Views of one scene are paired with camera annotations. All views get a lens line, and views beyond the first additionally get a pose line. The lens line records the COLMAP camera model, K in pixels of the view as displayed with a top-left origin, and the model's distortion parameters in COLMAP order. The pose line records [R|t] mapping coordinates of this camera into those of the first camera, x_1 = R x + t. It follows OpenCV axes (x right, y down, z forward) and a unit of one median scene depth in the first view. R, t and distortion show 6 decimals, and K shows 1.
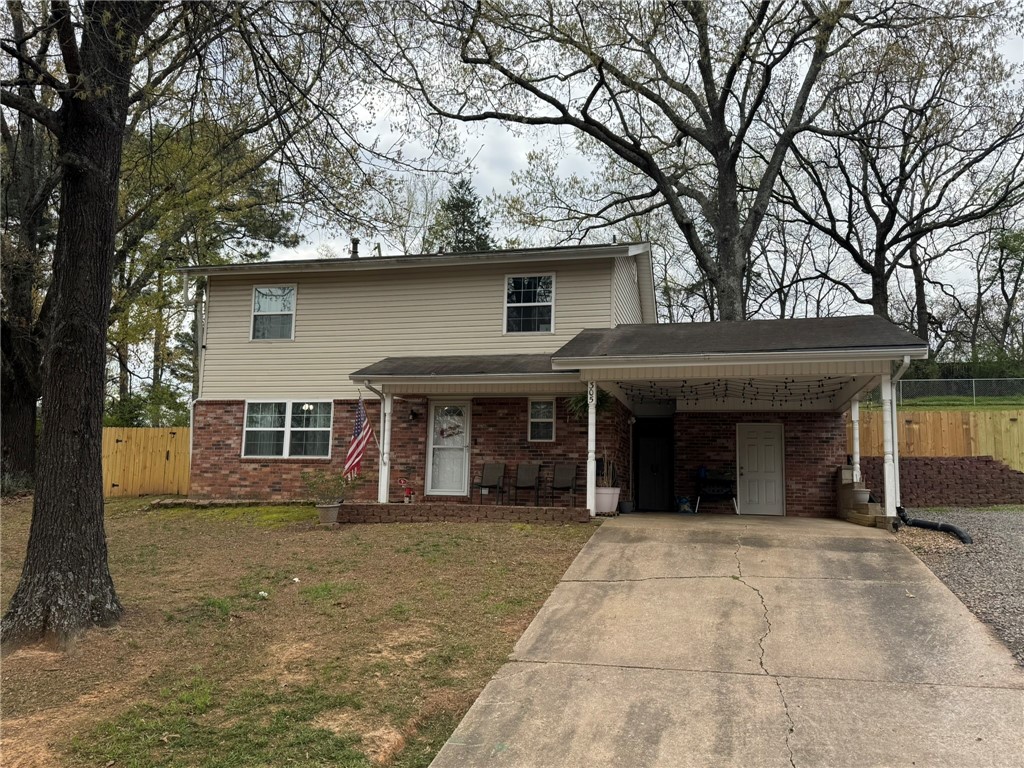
lens RADIAL K [[802.5, 0, 501.0], [0, 802.5, 399.1], [0, 0, 1]] dist [0.051882, -0.077510]
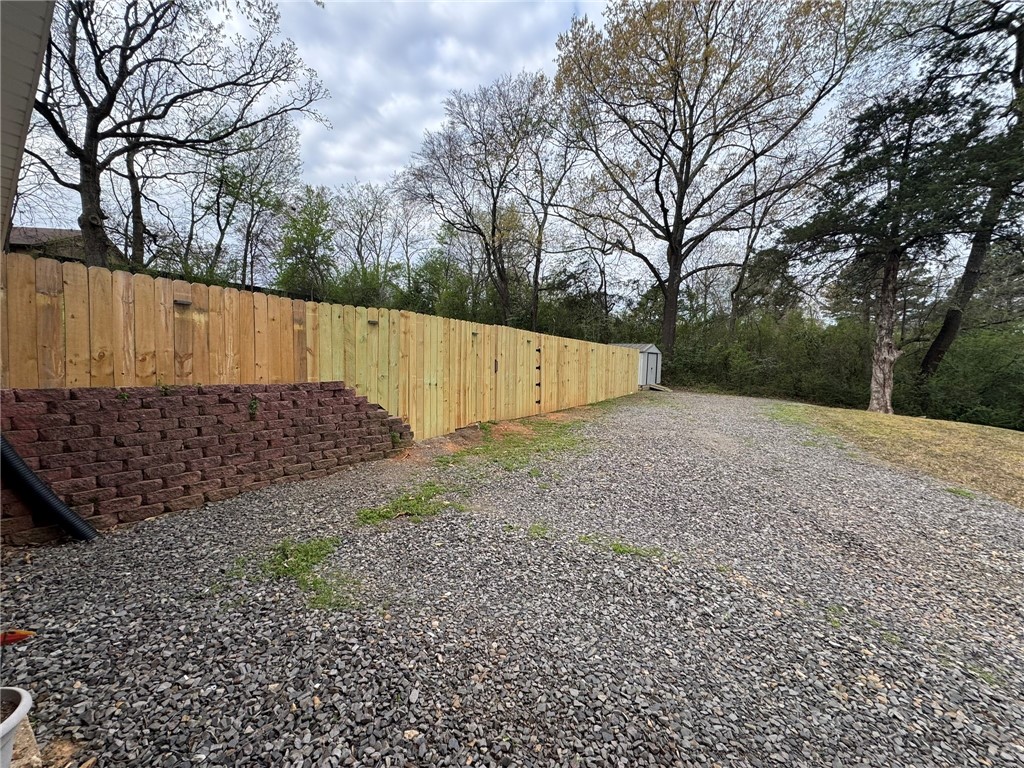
lens RADIAL K [[410.1, 0, 519.1], [0, 410.1, 380.1], [0, 0, 1]] dist [0.000363, -0.000210]
pose [[0.315031, -0.038887, 0.948284, 0.357523], [-0.106676, 0.991378, 0.076093, 0.032450], [-0.943067, -0.125131, 0.308167, 0.772166]]
